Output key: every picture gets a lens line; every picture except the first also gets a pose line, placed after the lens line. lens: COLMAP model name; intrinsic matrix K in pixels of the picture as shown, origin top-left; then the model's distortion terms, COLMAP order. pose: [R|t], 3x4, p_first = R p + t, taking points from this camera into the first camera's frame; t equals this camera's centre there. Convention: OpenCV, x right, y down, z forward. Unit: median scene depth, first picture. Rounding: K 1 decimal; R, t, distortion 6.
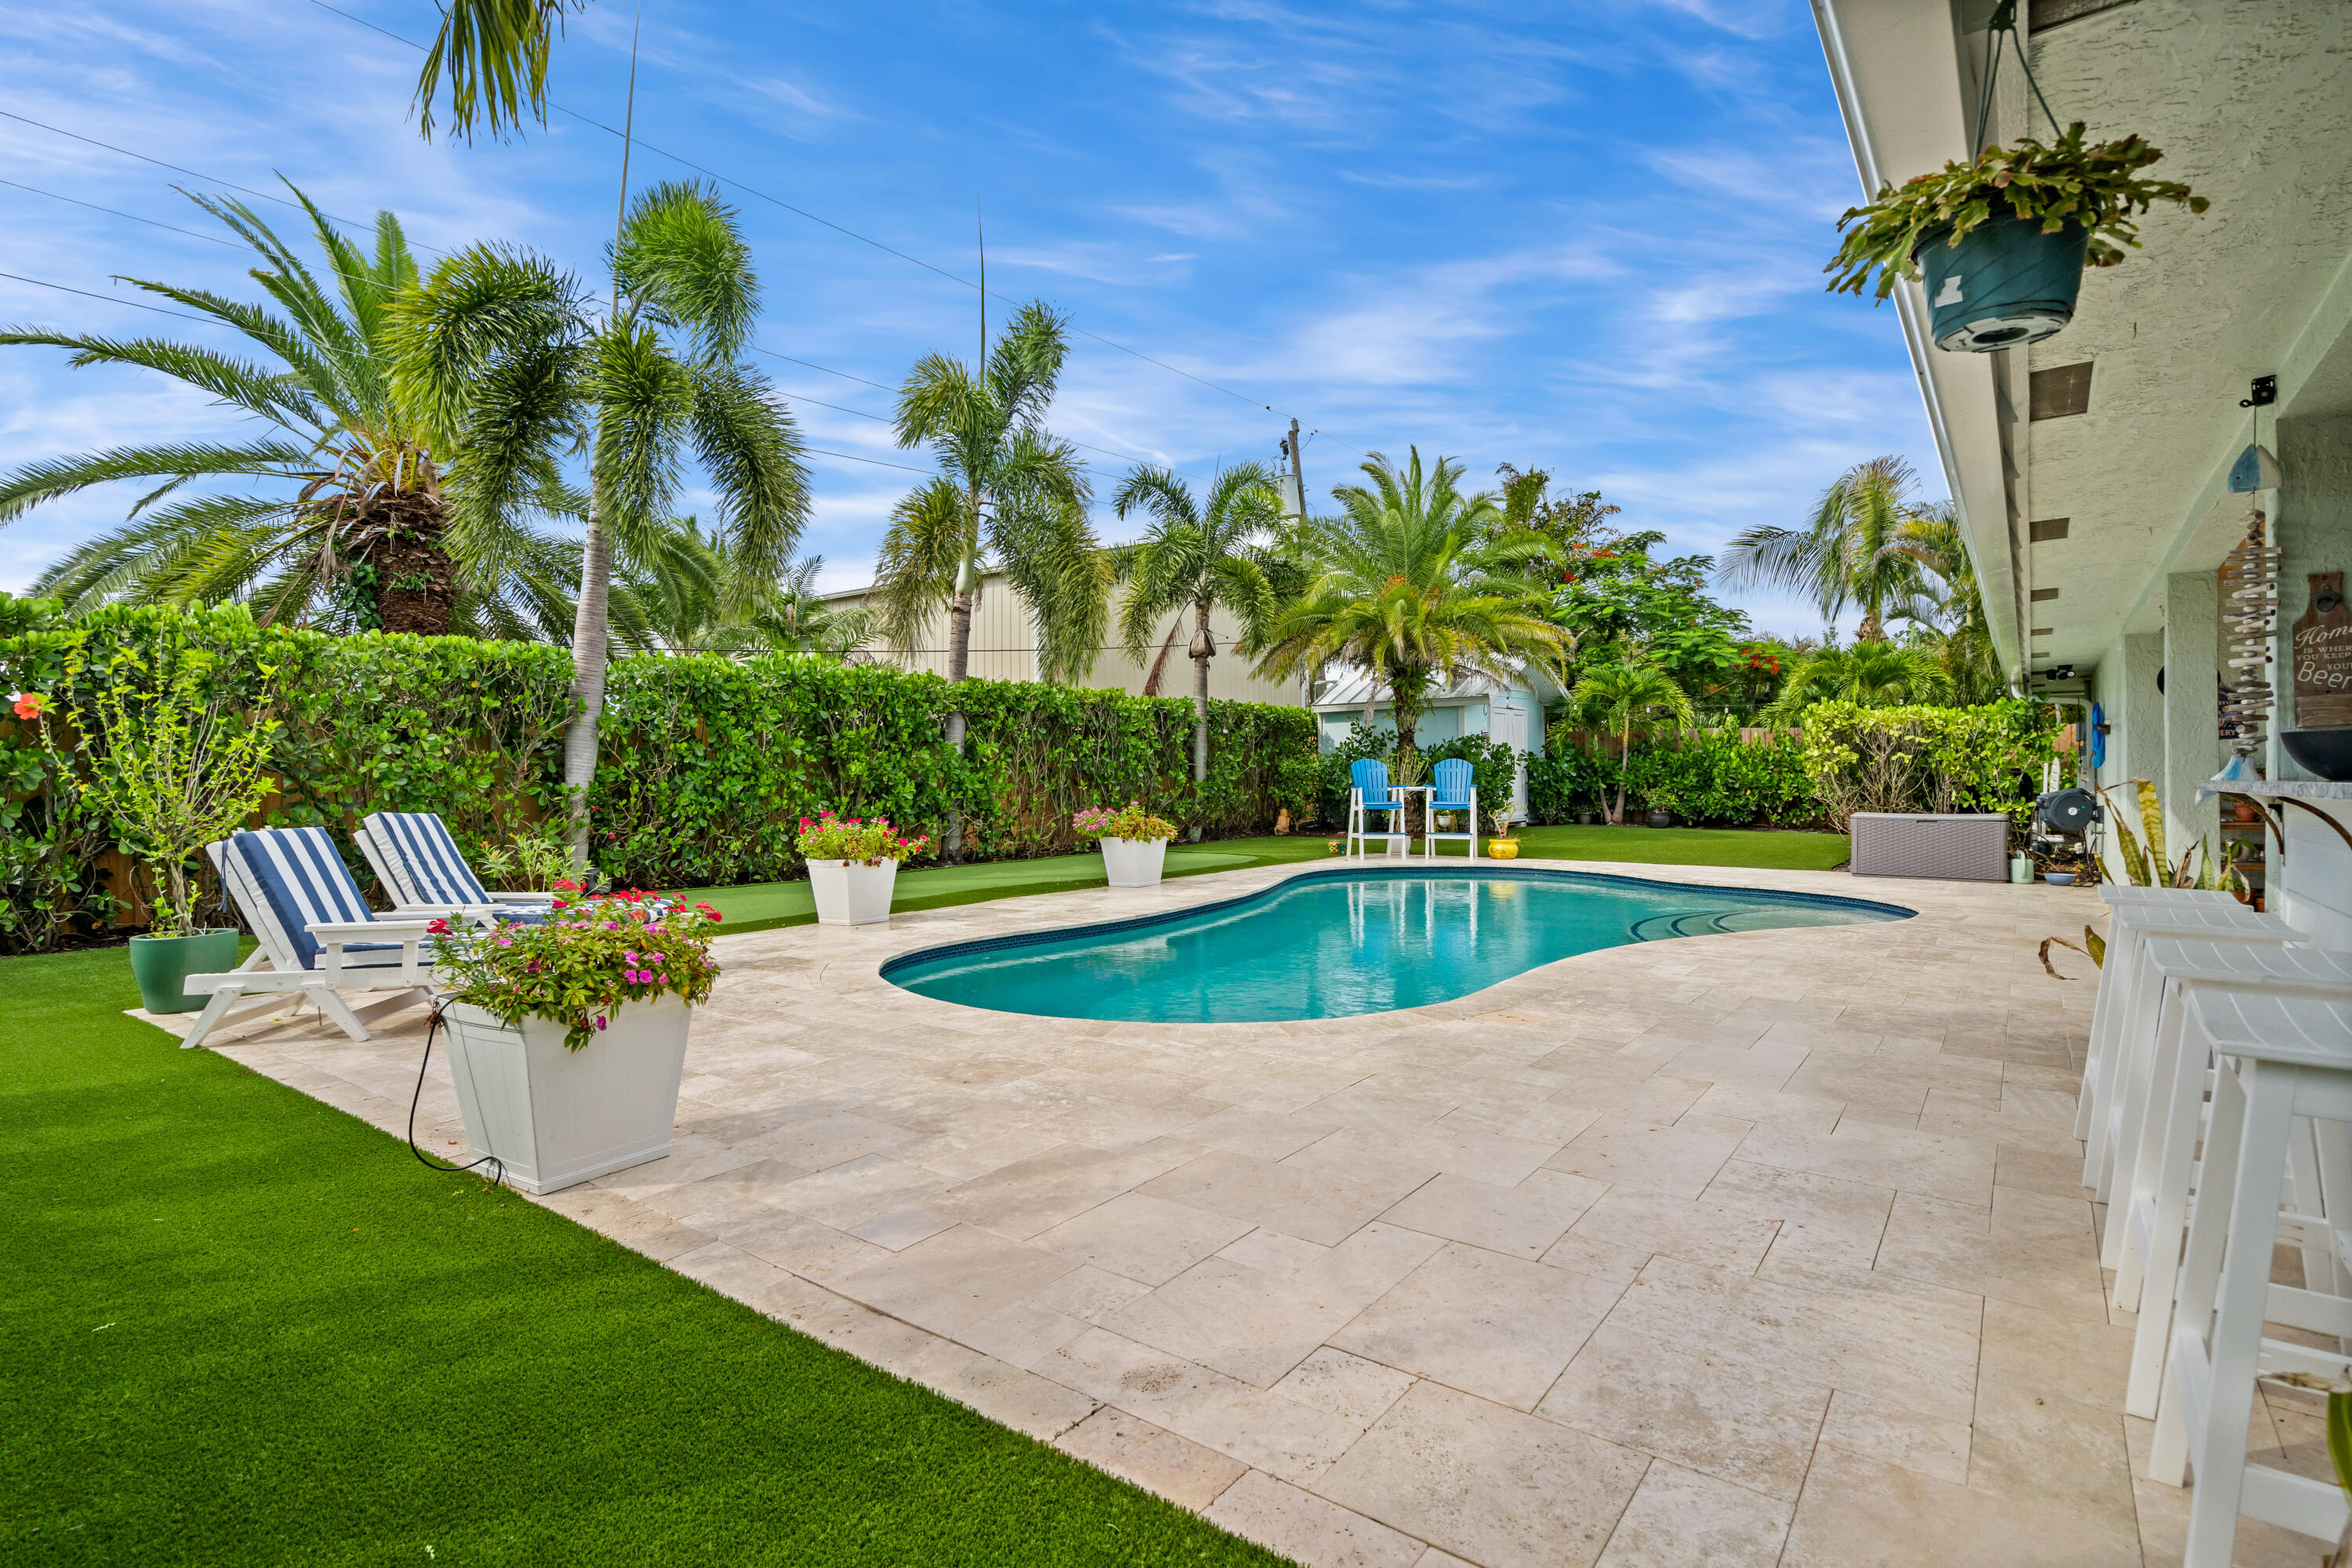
lens RADIAL K [[1147.6, 0, 1172.4], [0, 1147.6, 785.4], [0, 0, 1]] dist [0.009155, -0.000549]
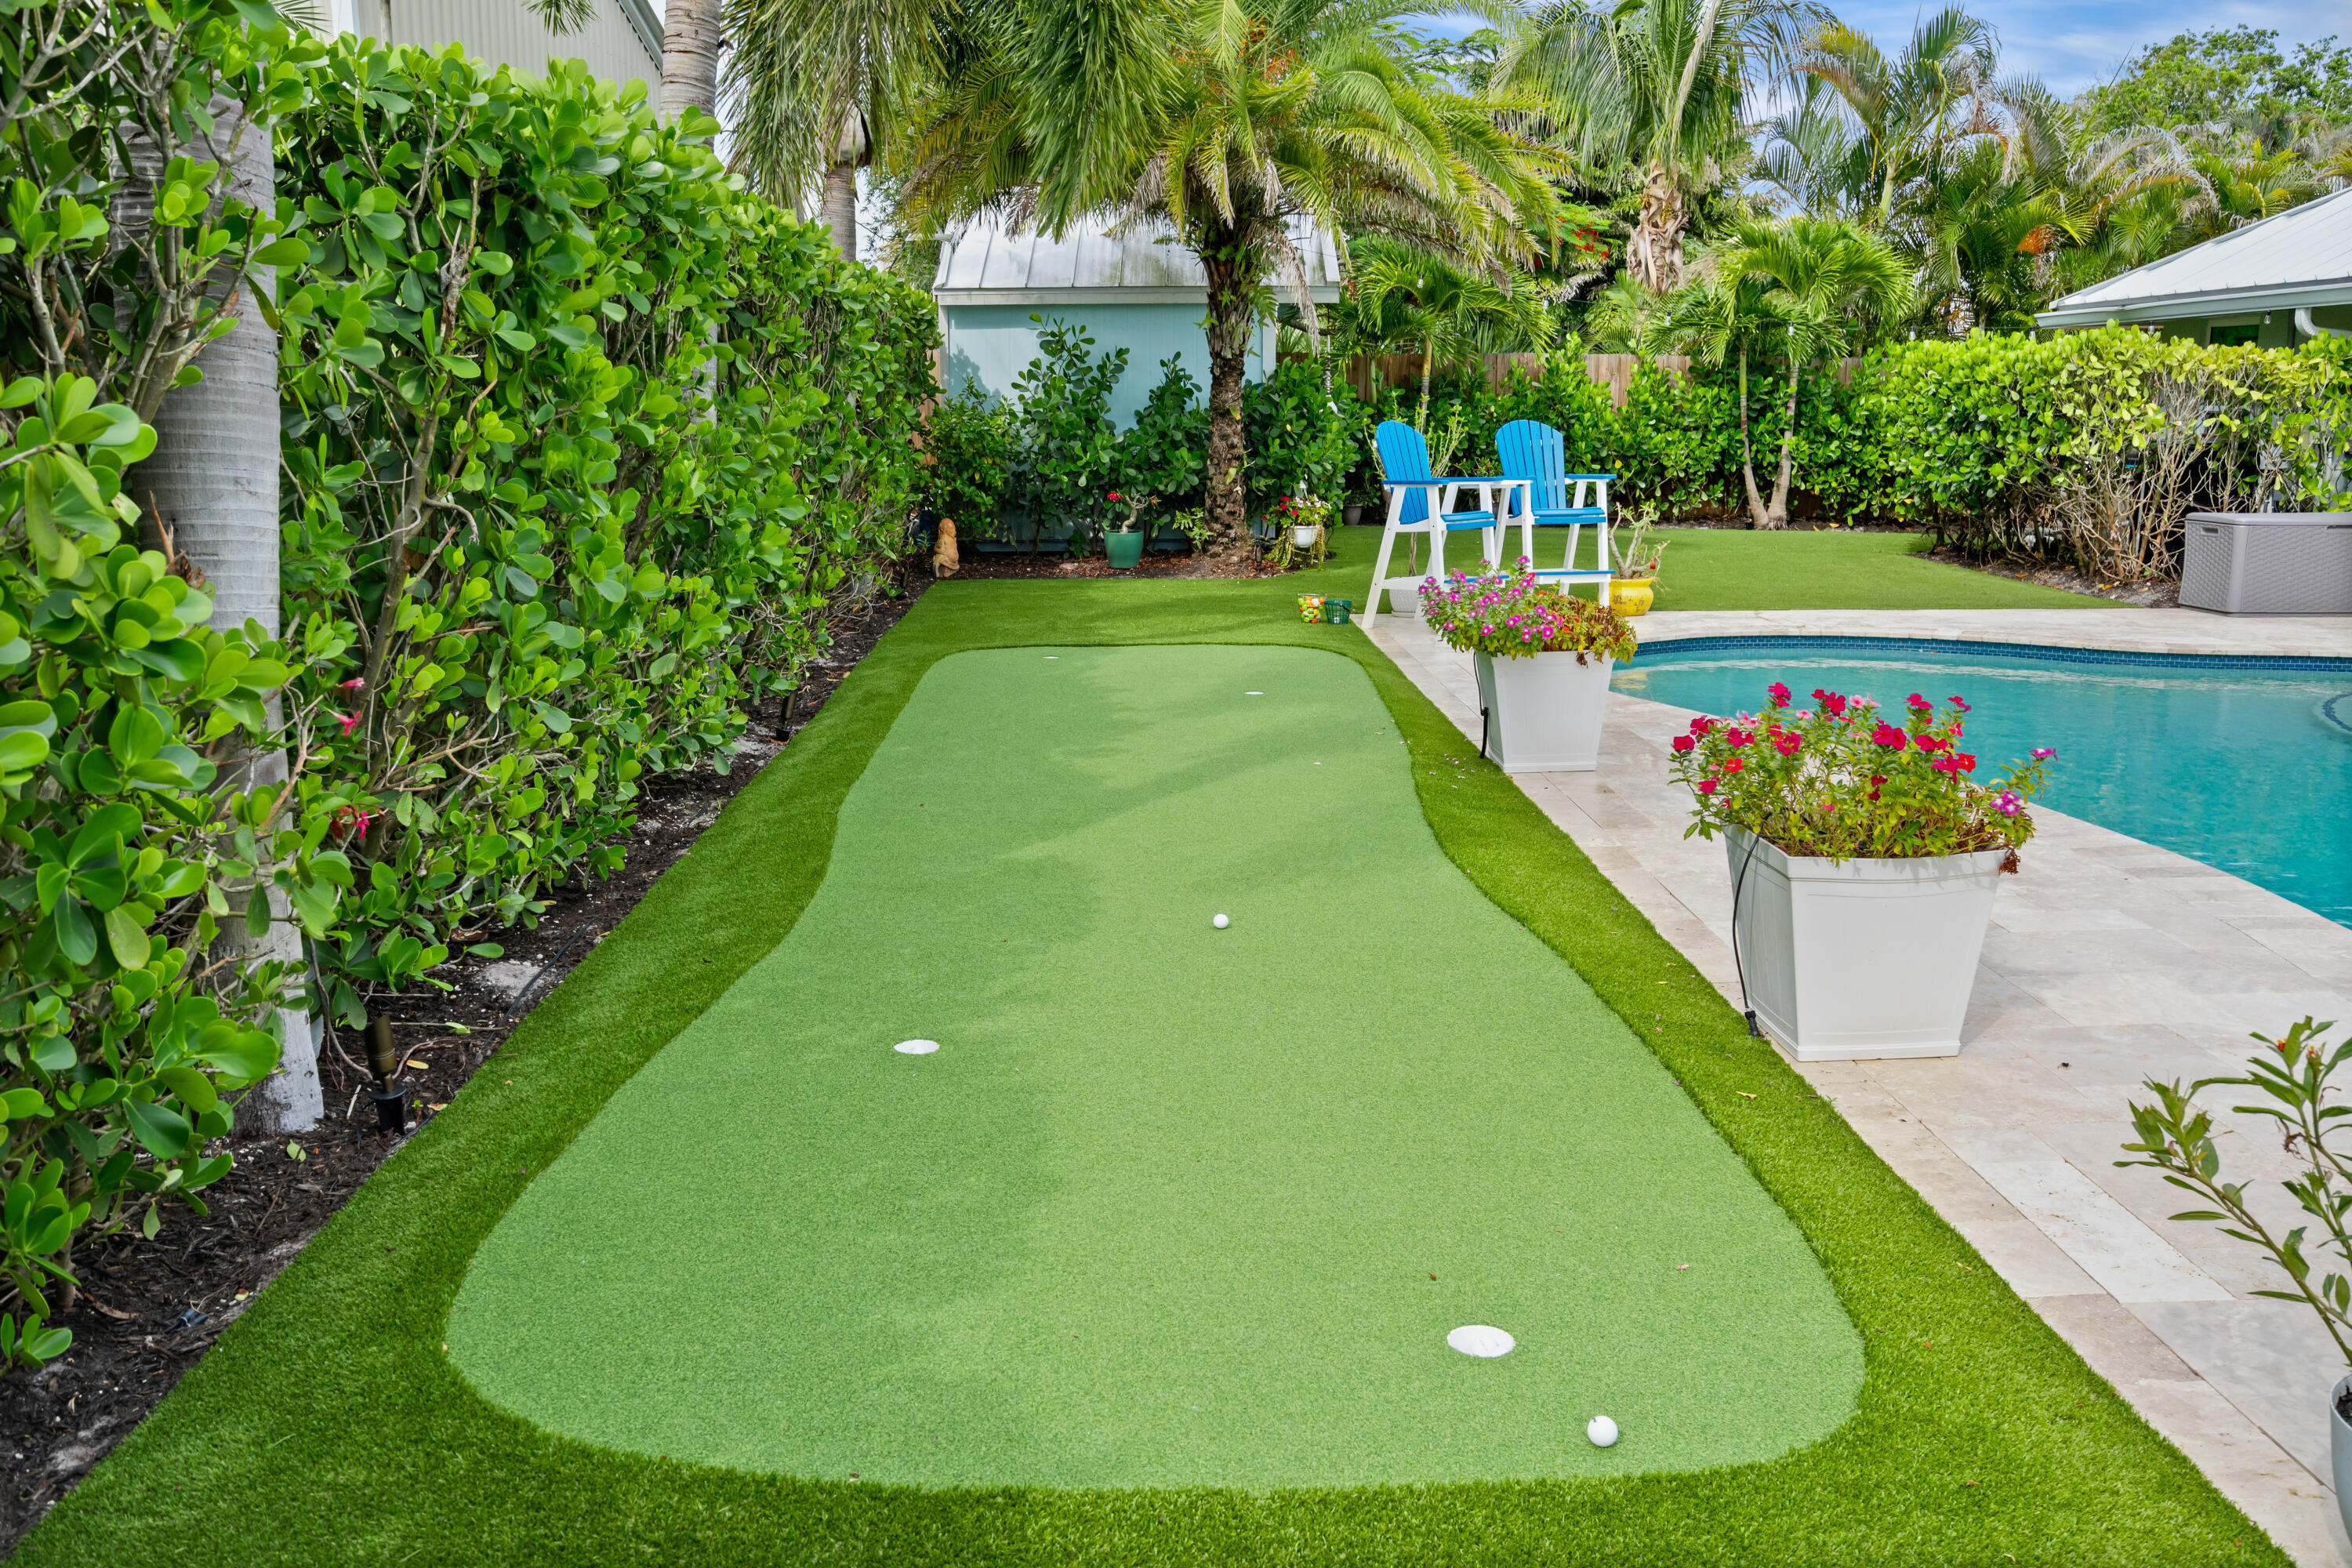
lens RADIAL K [[1978.0, 0, 1139.1], [0, 1978.0, 785.5], [0, 0, 1]] dist [0.010934, -0.005655]
pose [[0.790898, -0.116342, 0.600786, -0.352626], [0.004521, 0.982845, 0.184376, -0.021694], [-0.611931, -0.143106, 0.777857, 0.333636]]
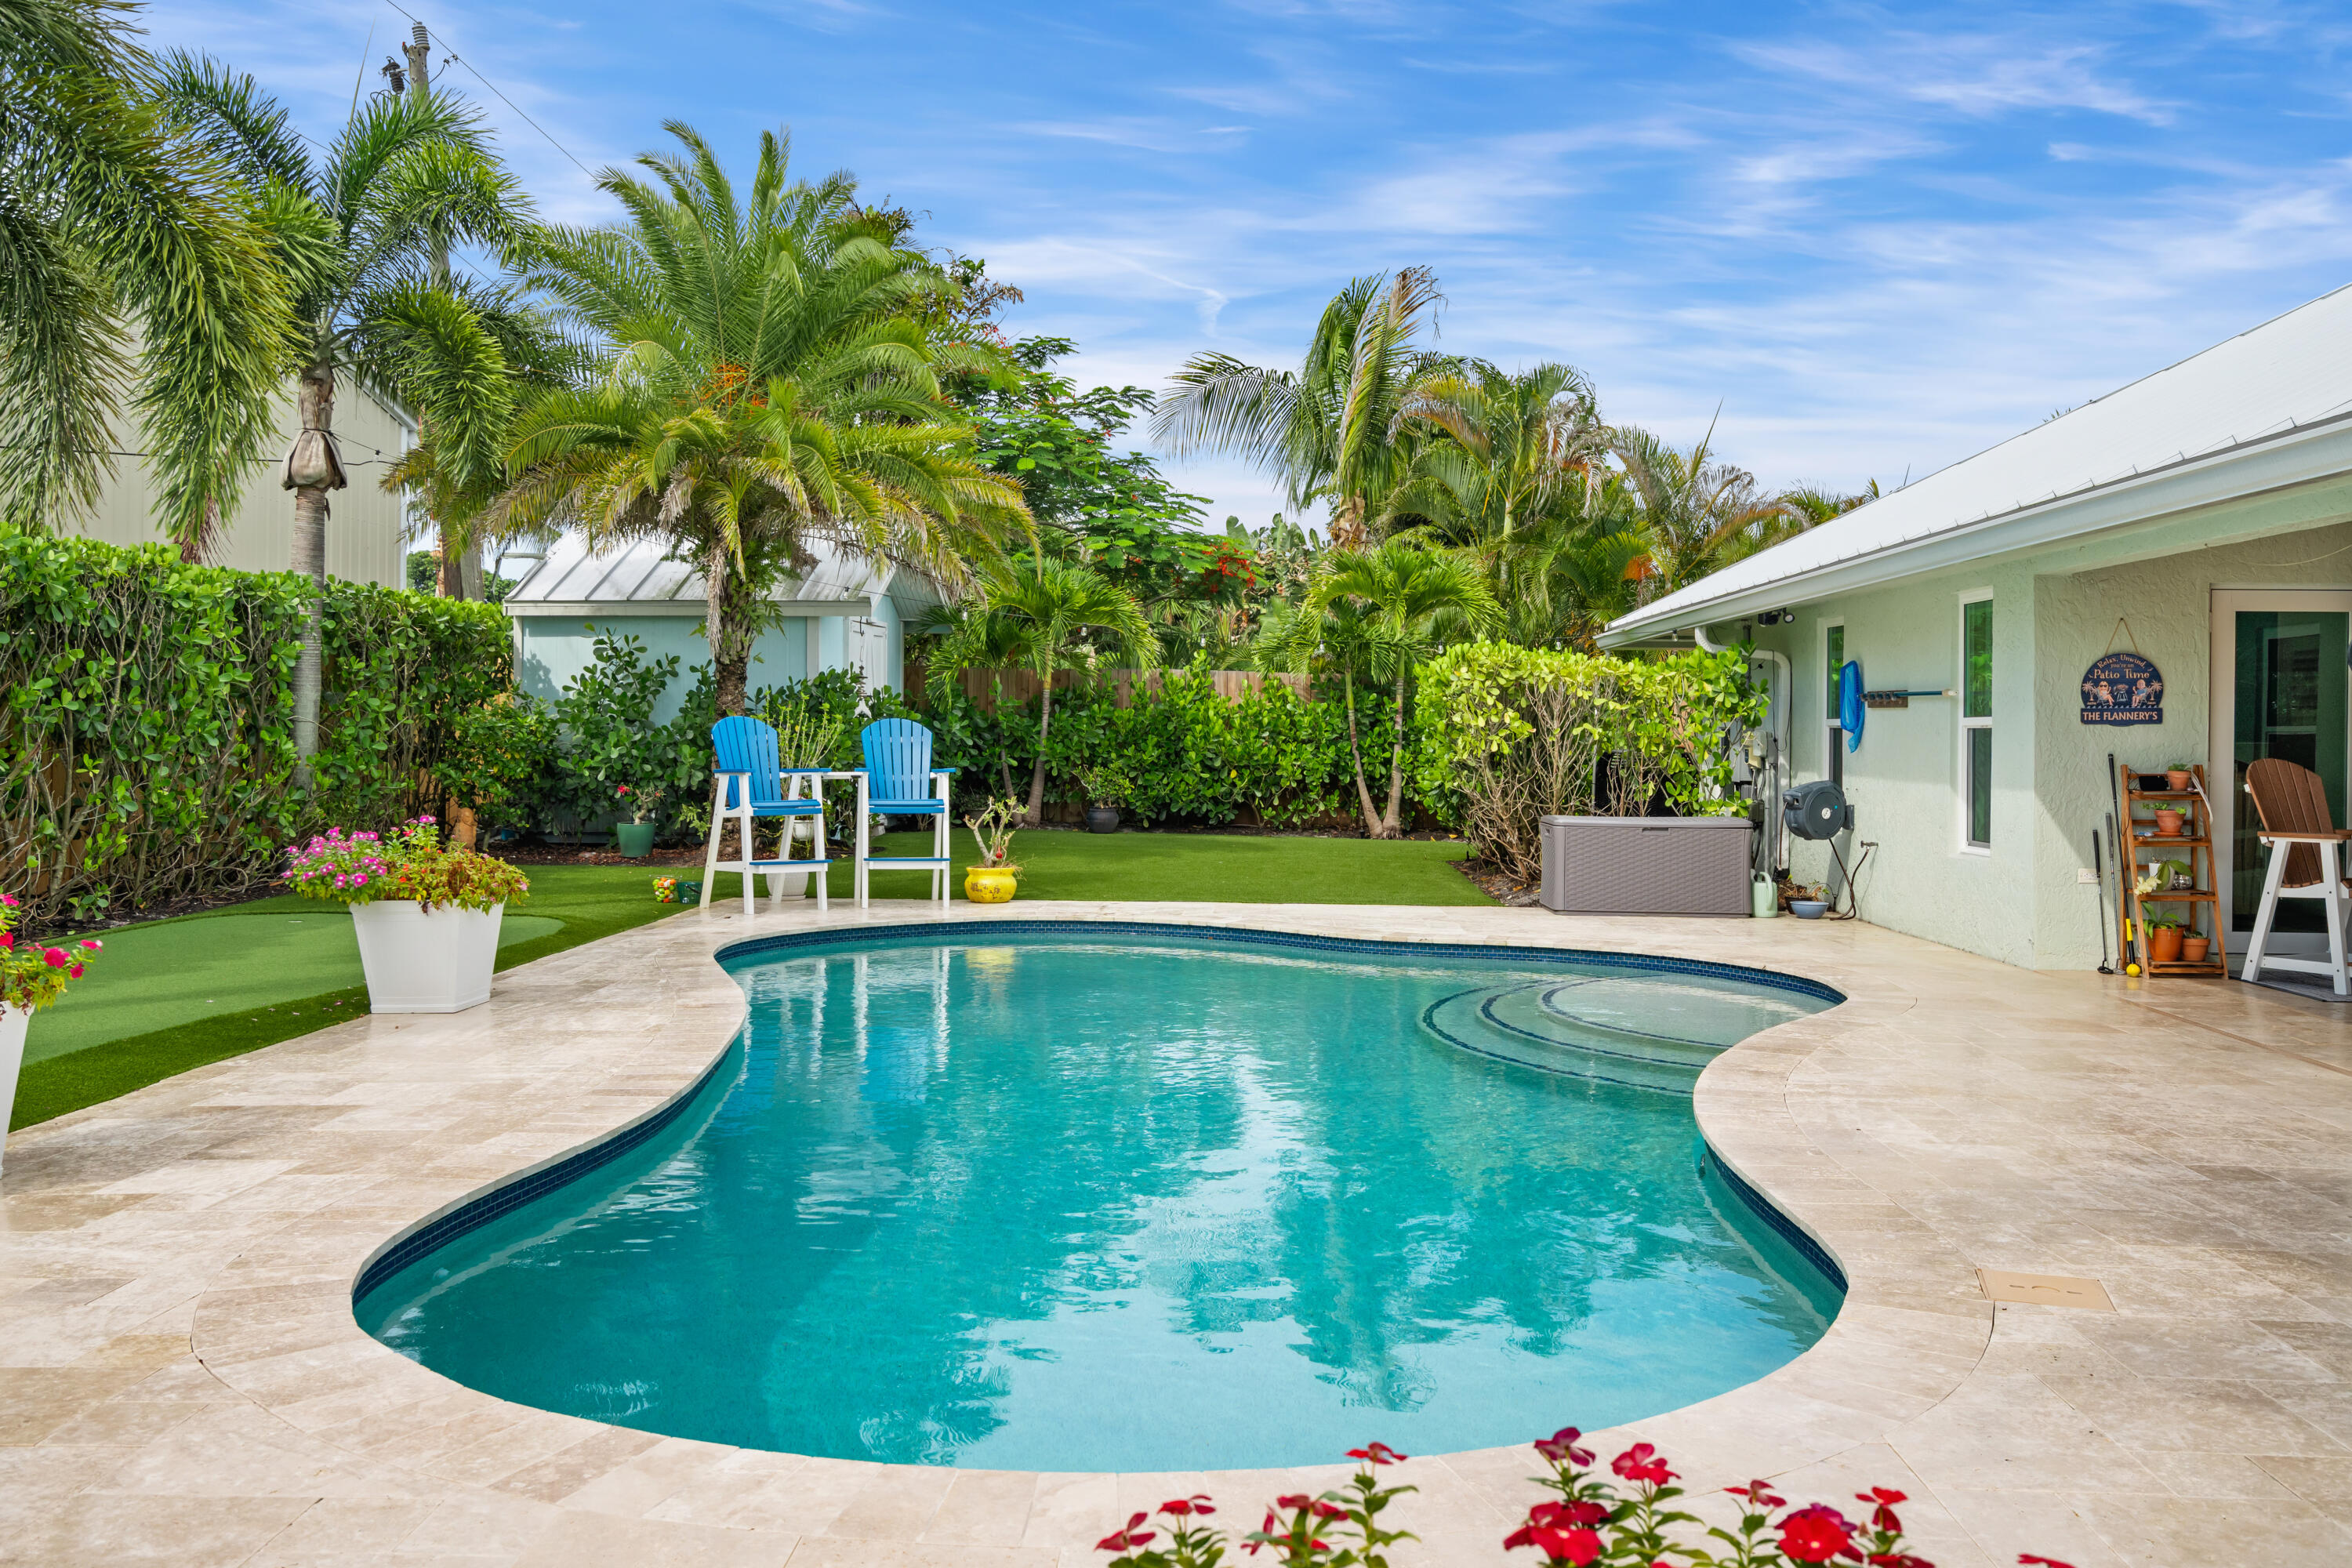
lens RADIAL K [[1978.0, 0, 1163.1], [0, 1978.0, 734.4], [0, 0, 1]] dist [0.010934, -0.005655]
pose [[0.827989, 0.009783, 0.560659, -0.140494], [-0.007819, 0.999952, -0.005901, -0.009202], [-0.560690, 0.000502, 0.828026, 0.132727]]
